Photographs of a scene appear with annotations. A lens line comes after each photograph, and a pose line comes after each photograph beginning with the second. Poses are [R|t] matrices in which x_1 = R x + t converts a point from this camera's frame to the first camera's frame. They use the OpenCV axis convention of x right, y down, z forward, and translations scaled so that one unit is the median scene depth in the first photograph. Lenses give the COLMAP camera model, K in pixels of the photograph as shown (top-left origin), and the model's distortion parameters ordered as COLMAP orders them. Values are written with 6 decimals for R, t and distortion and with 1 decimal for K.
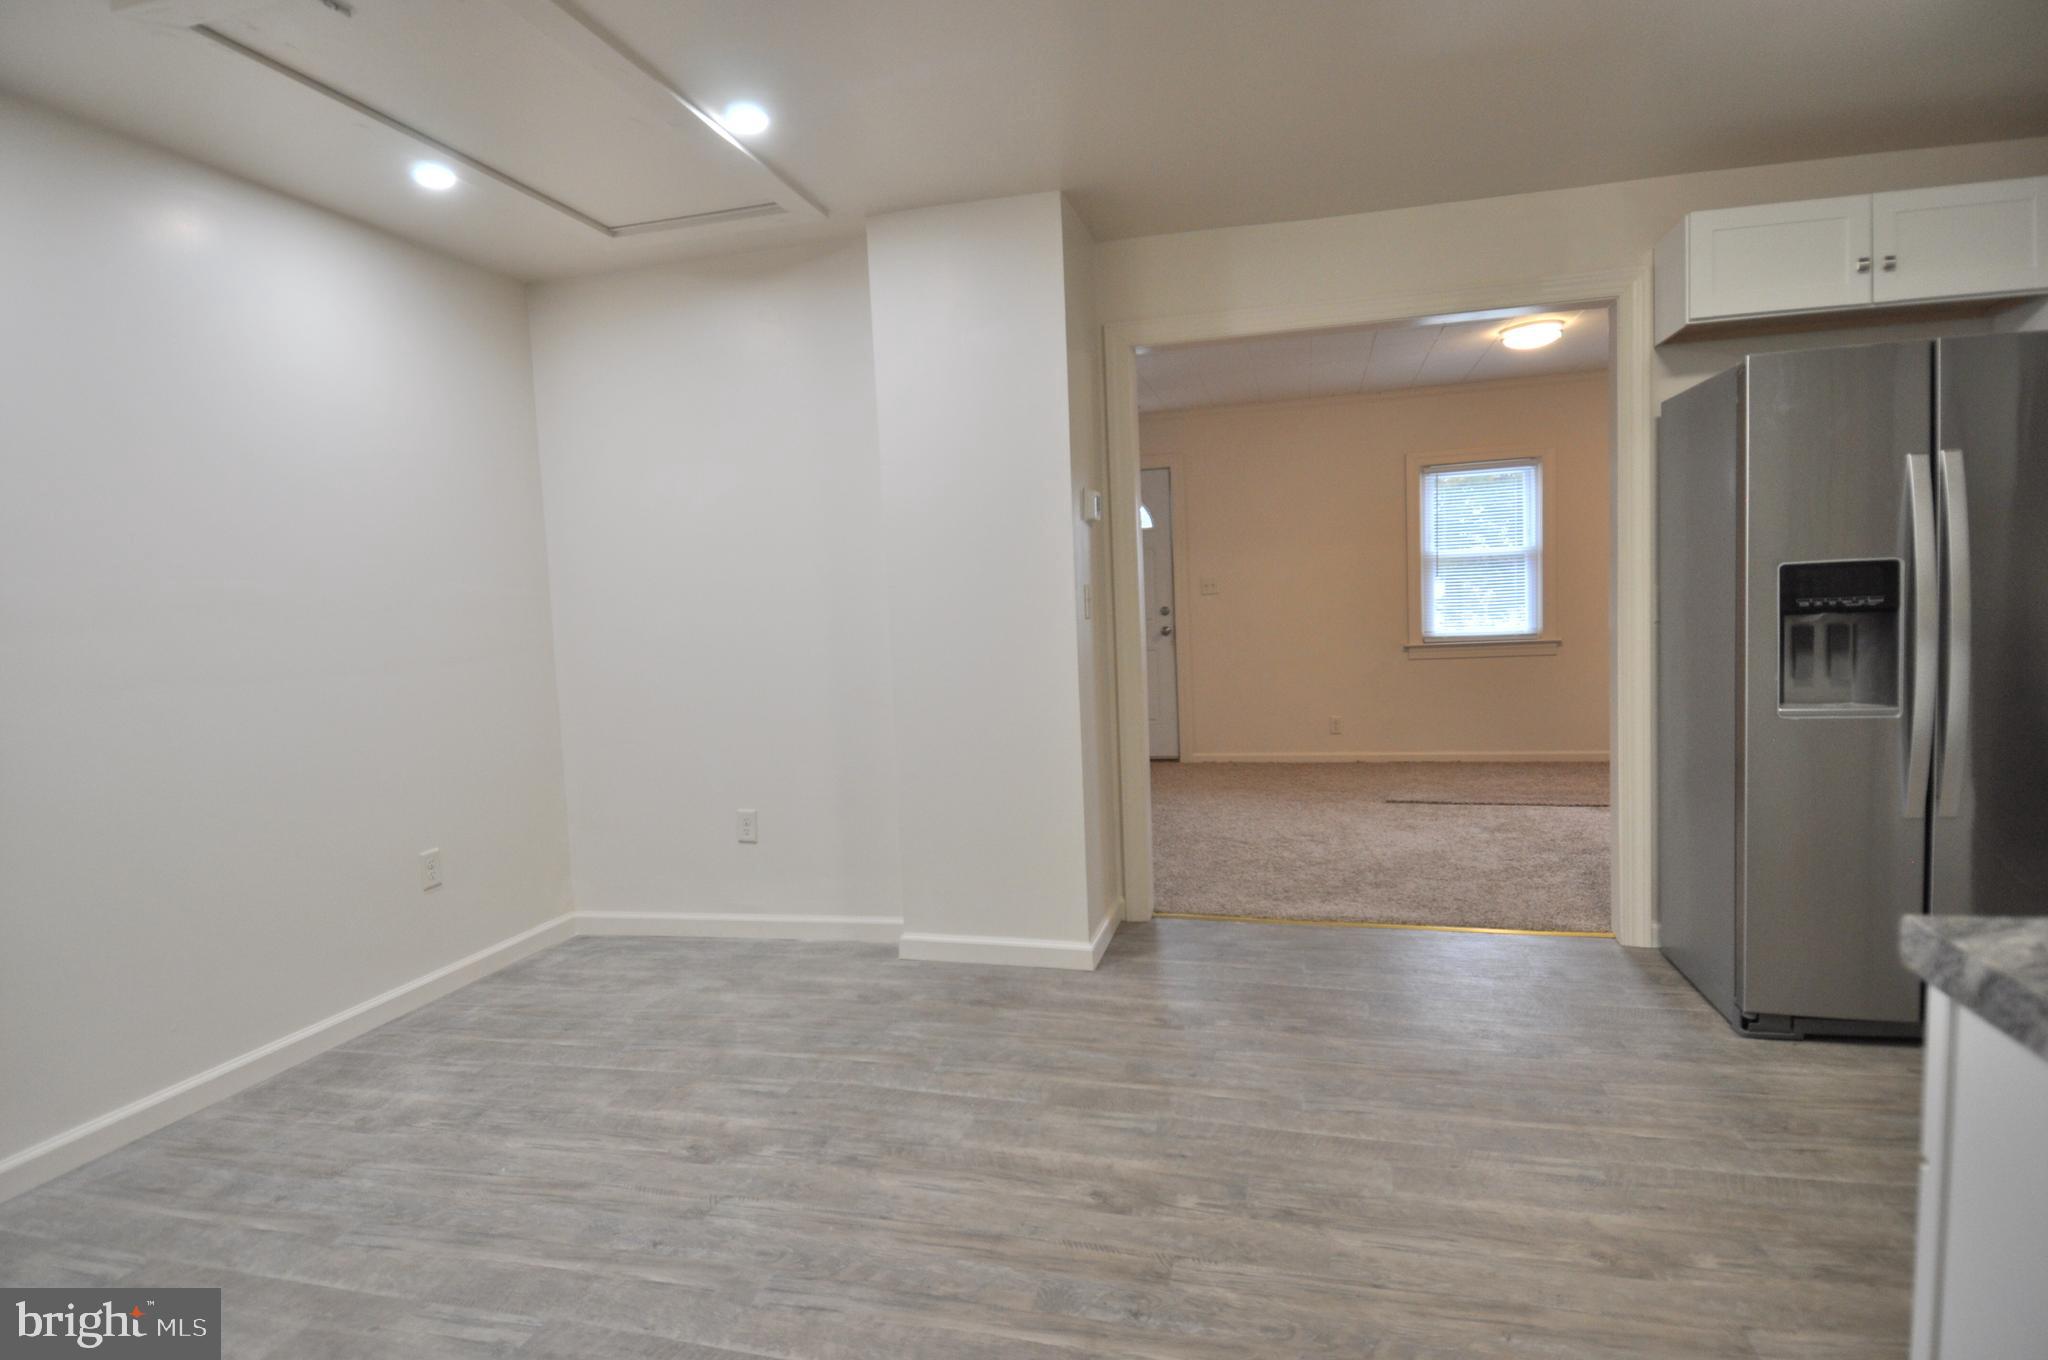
lens RADIAL K [[1066.5, 0, 1025.6], [0, 1066.5, 678.0], [0, 0, 1]] dist [0.056505, -0.059826]
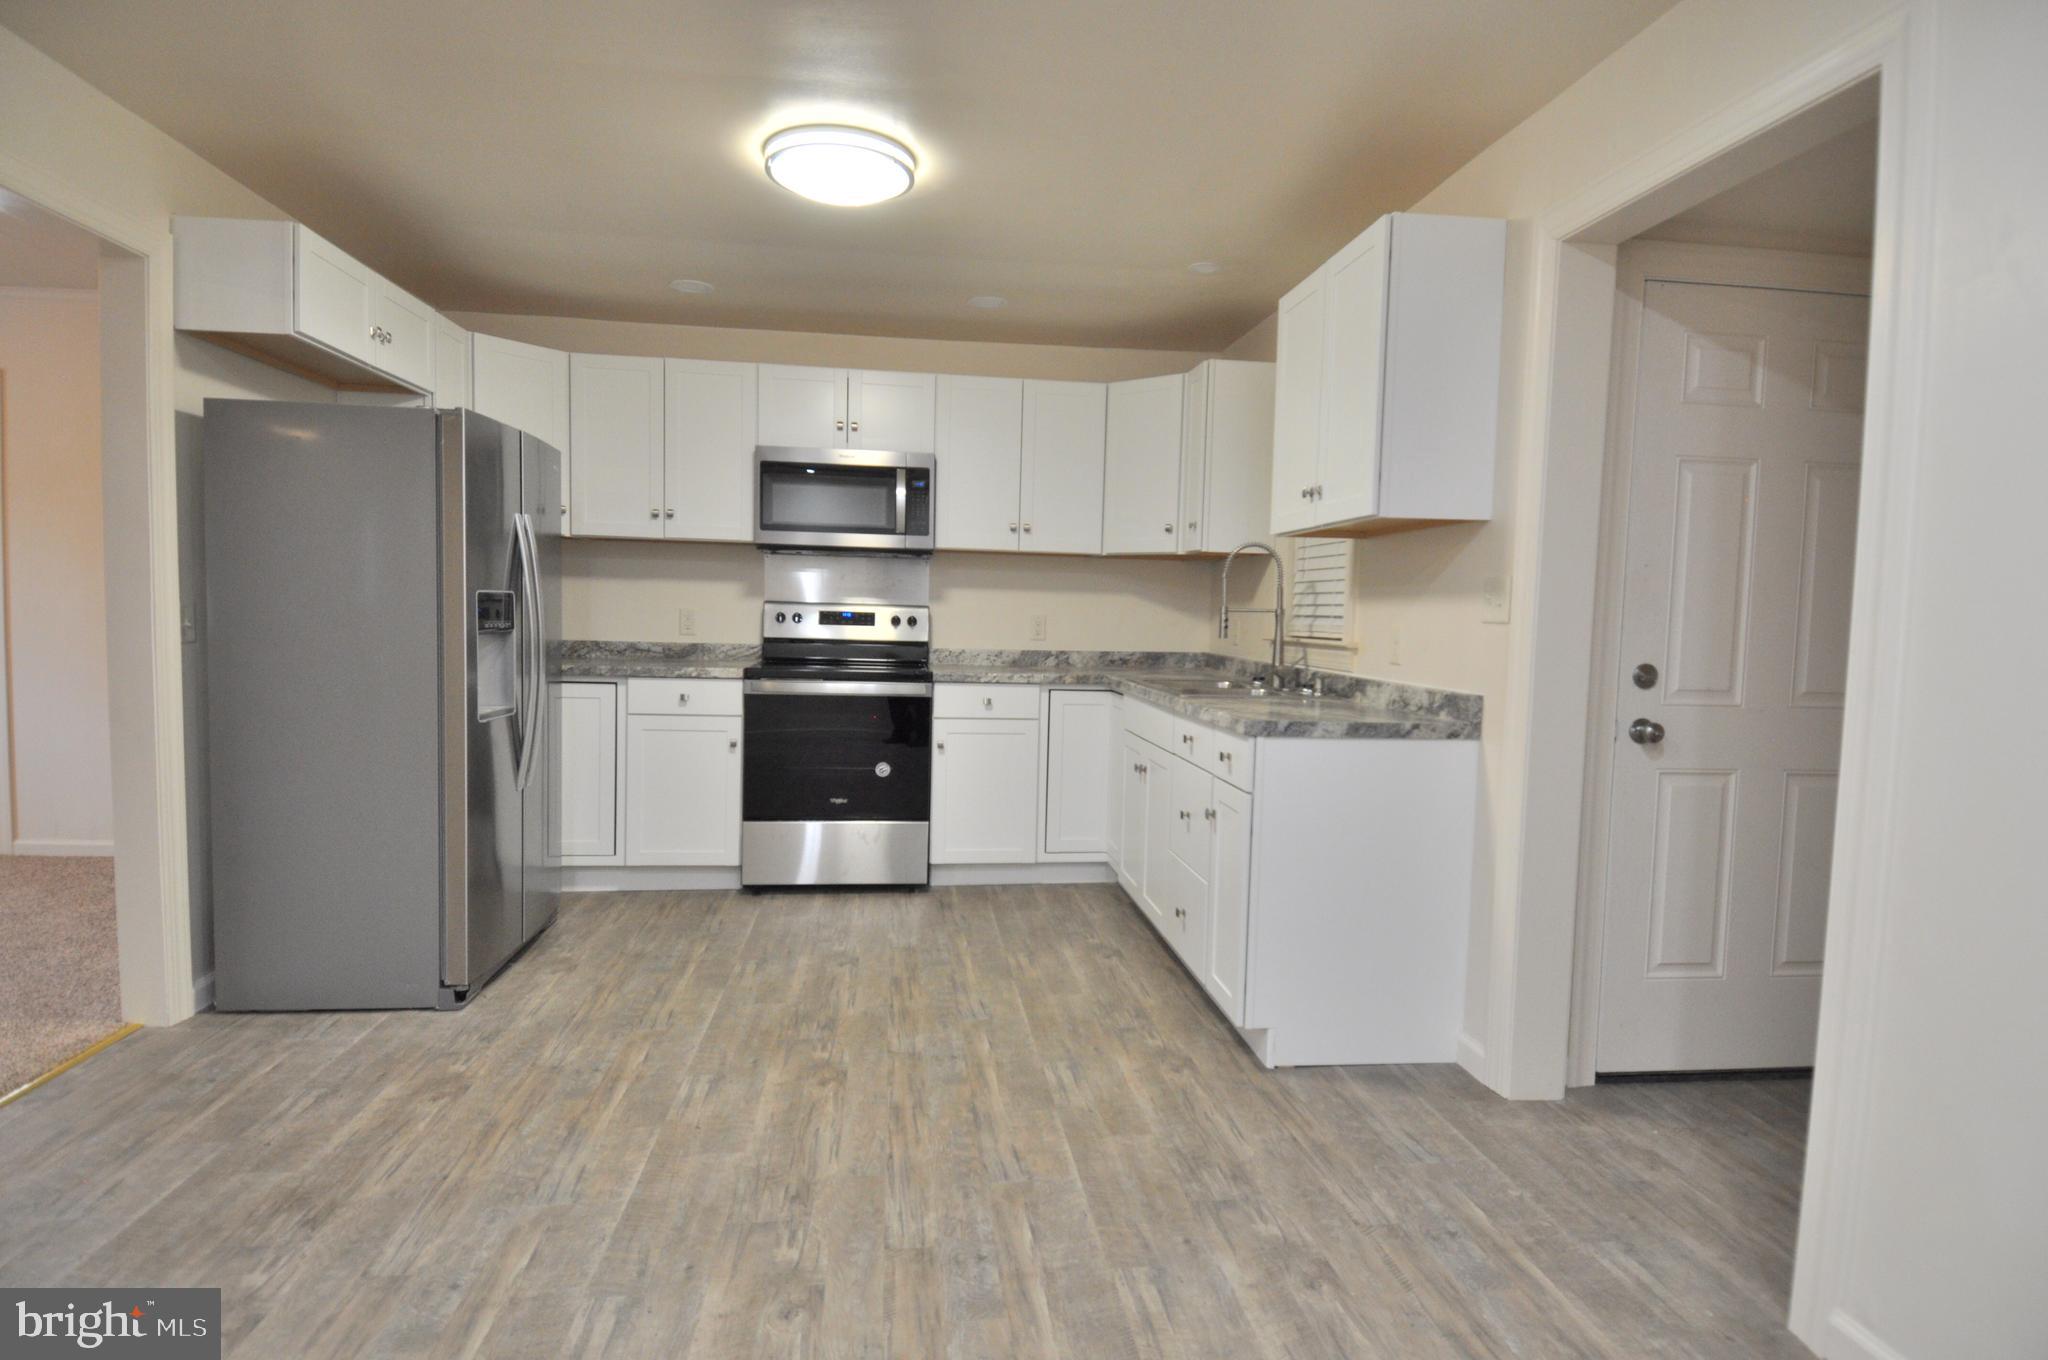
lens RADIAL K [[1066.5, 0, 1025.6], [0, 1066.5, 678.0], [0, 0, 1]] dist [0.056505, -0.059826]
pose [[-0.370429, -0.025429, 0.928513, -0.635253], [0.058701, 0.996986, 0.050723, -0.037201], [-0.927004, 0.073294, -0.367820, 0.909144]]
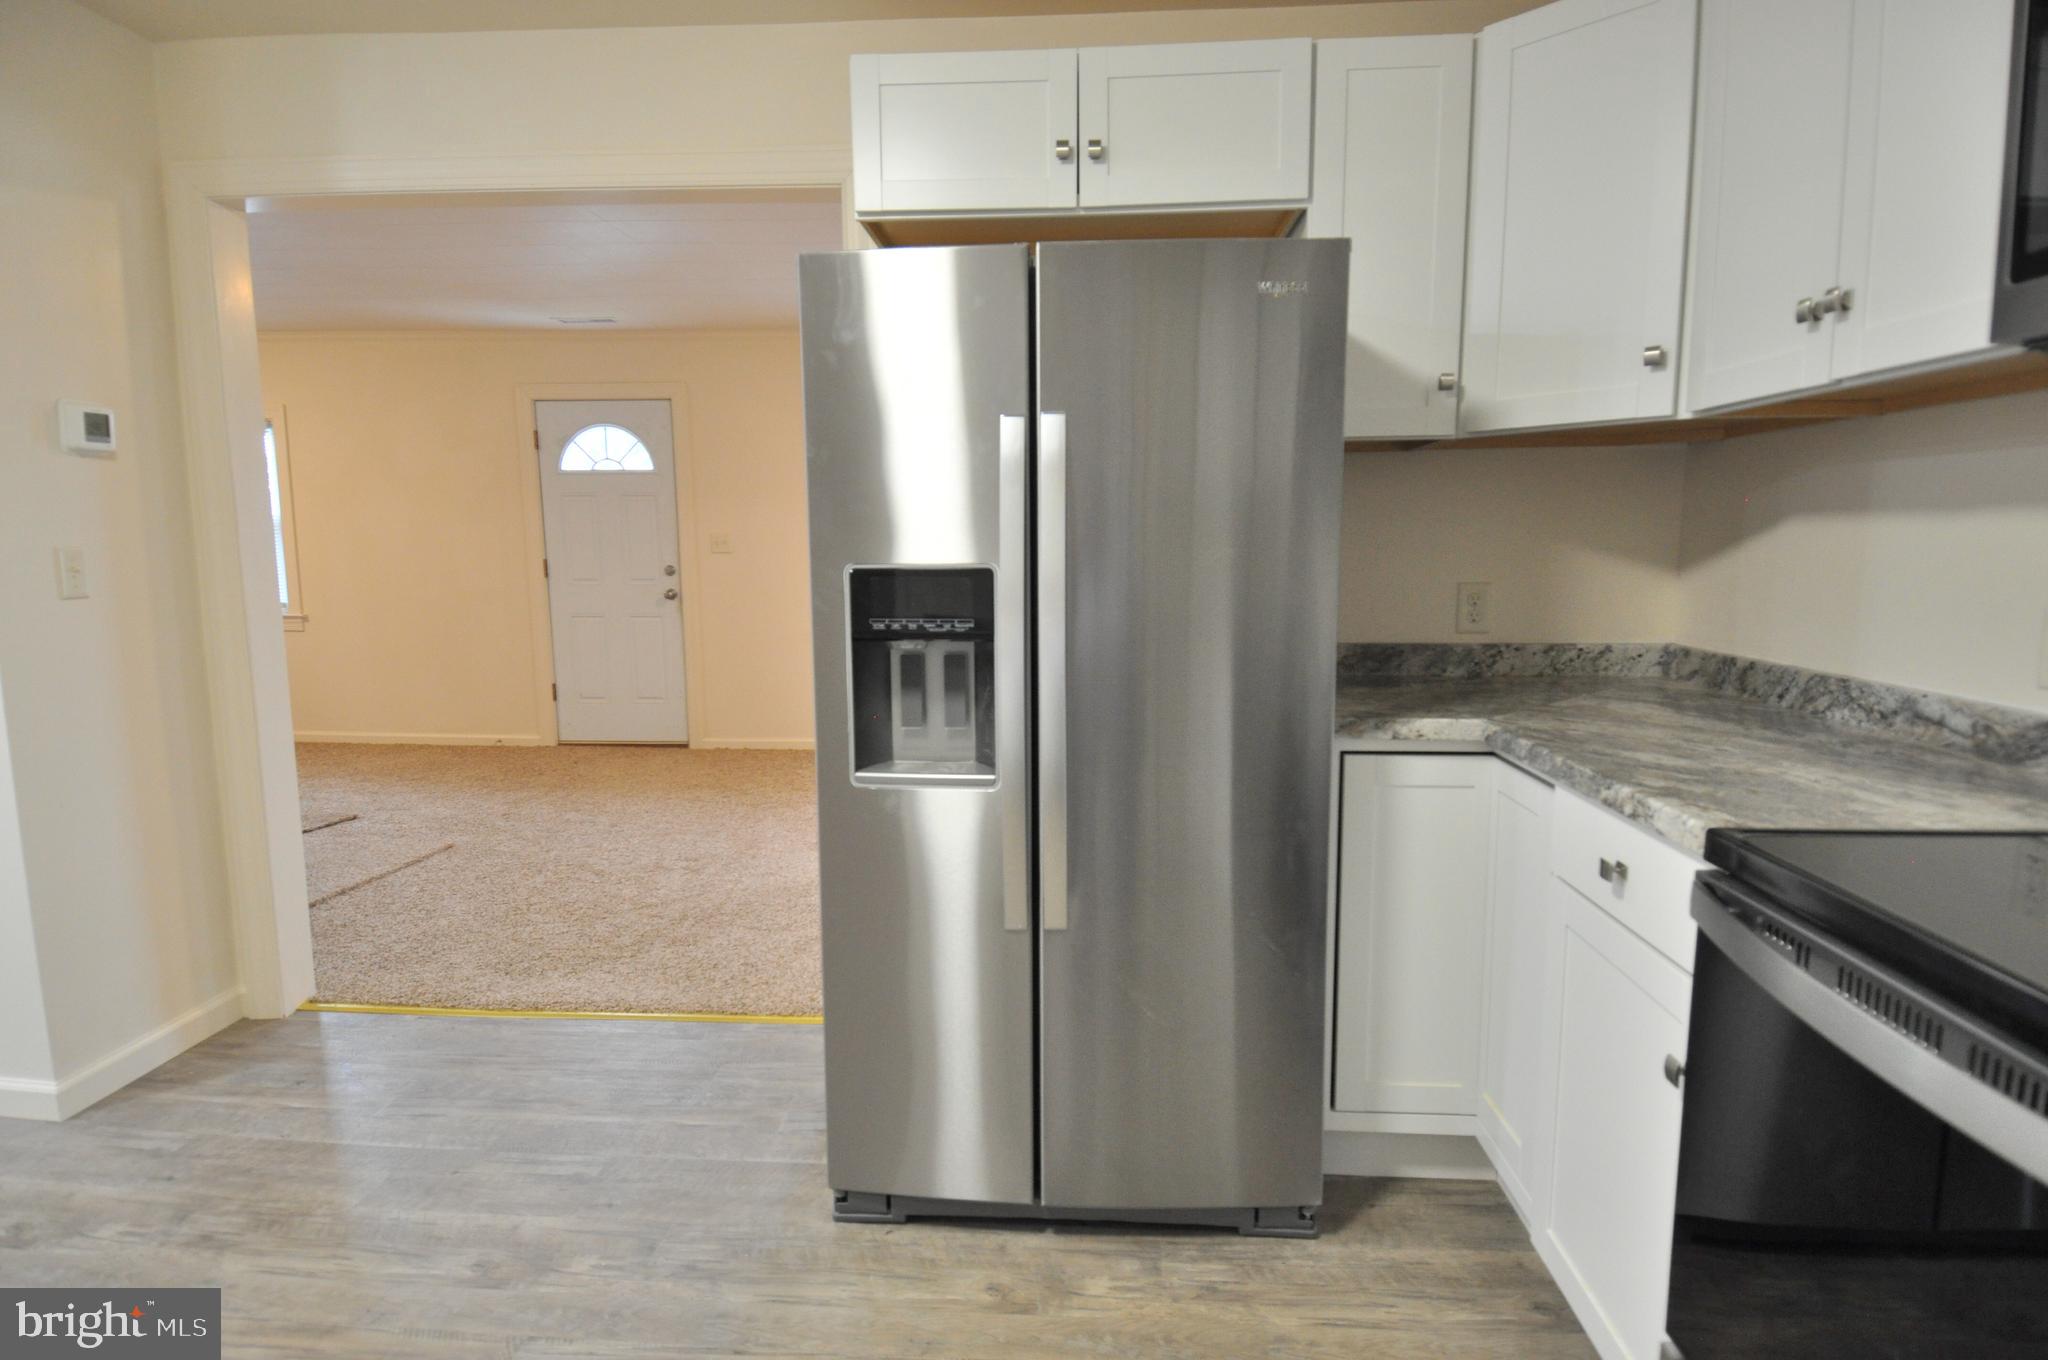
lens RADIAL K [[1066.5, 0, 1025.6], [0, 1066.5, 678.0], [0, 0, 1]] dist [0.056505, -0.059826]
pose [[0.981317, 0.014921, 0.191817, 0.696968], [-0.024556, 0.998548, 0.047952, -0.072040], [-0.190823, -0.051766, 0.980259, 0.310254]]
